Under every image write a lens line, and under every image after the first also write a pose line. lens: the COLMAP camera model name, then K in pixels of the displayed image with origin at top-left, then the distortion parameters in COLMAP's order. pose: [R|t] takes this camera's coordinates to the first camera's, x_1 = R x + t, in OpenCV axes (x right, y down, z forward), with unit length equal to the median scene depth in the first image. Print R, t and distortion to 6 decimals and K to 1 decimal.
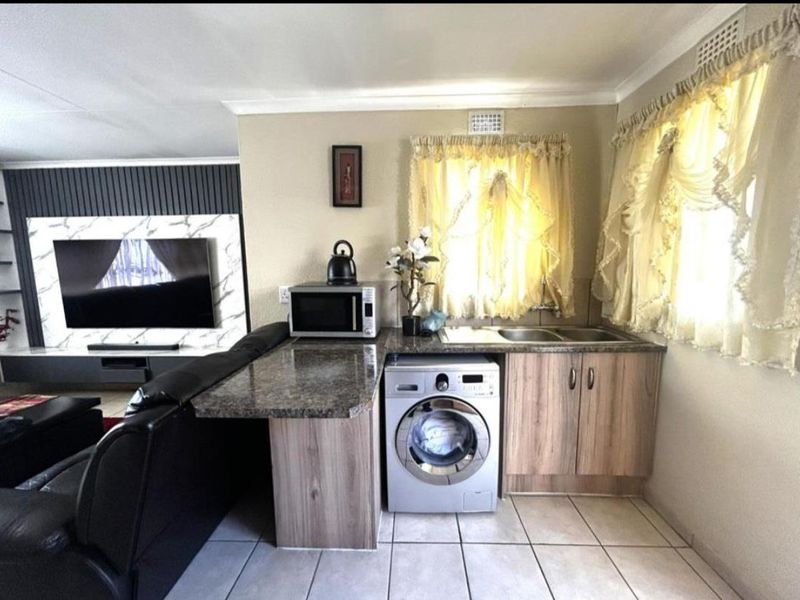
lens RADIAL K [[326.4, 0, 401.6], [0, 326.4, 306.0], [0, 0, 1]] dist [-0.000689, -0.000121]
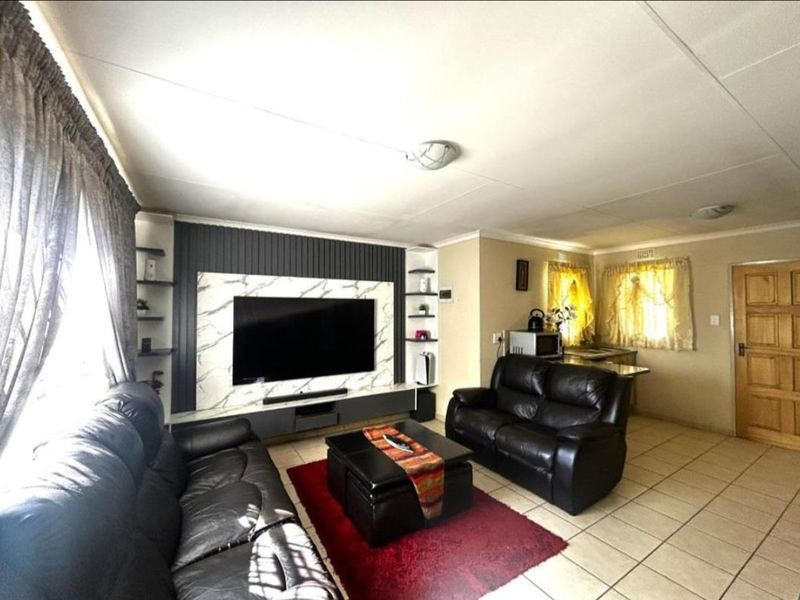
lens RADIAL K [[326.4, 0, 402.4], [0, 326.4, 304.3], [0, 0, 1]] dist [-0.000689, -0.000121]
pose [[0.831278, 0.021669, 0.555435, -1.185144], [0.064900, 0.988622, -0.135701, -0.006775], [-0.552055, 0.148853, 0.820413, -0.109383]]
